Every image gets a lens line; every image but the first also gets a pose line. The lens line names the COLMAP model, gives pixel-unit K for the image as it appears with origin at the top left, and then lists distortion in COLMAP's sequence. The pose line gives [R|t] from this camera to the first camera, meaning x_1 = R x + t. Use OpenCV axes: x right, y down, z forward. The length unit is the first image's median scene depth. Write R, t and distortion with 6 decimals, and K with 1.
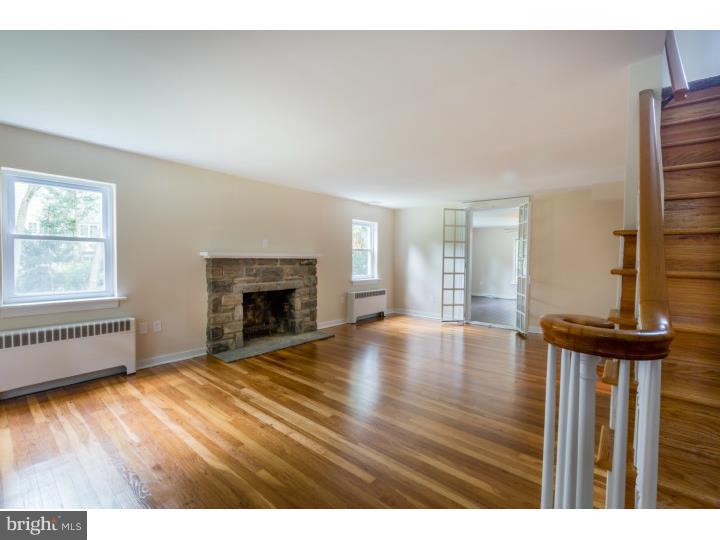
lens RADIAL K [[320.2, 0, 361.6], [0, 320.2, 266.1], [0, 0, 1]] dist [0.000069, 0.000218]
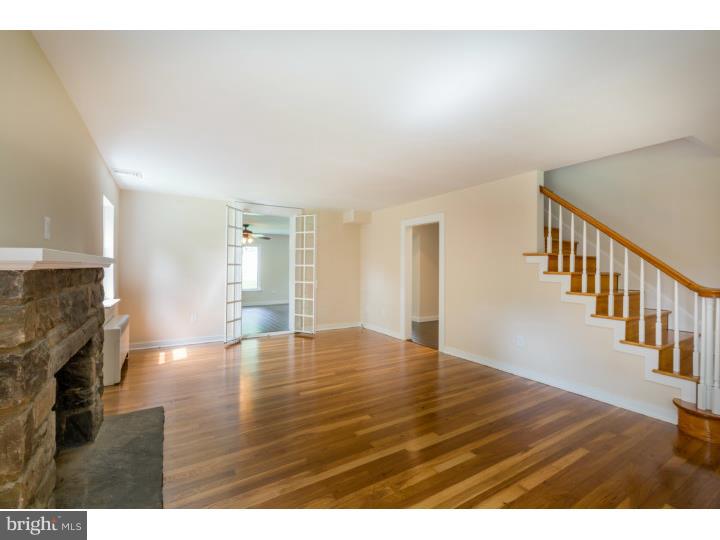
lens RADIAL K [[320.2, 0, 361.6], [0, 320.2, 266.1], [0, 0, 1]] dist [0.000069, 0.000218]
pose [[0.319924, -0.008653, 0.947404, -0.893493], [0.023164, 0.999731, 0.001309, -0.033009], [-0.947160, 0.021527, 0.320039, 0.901773]]
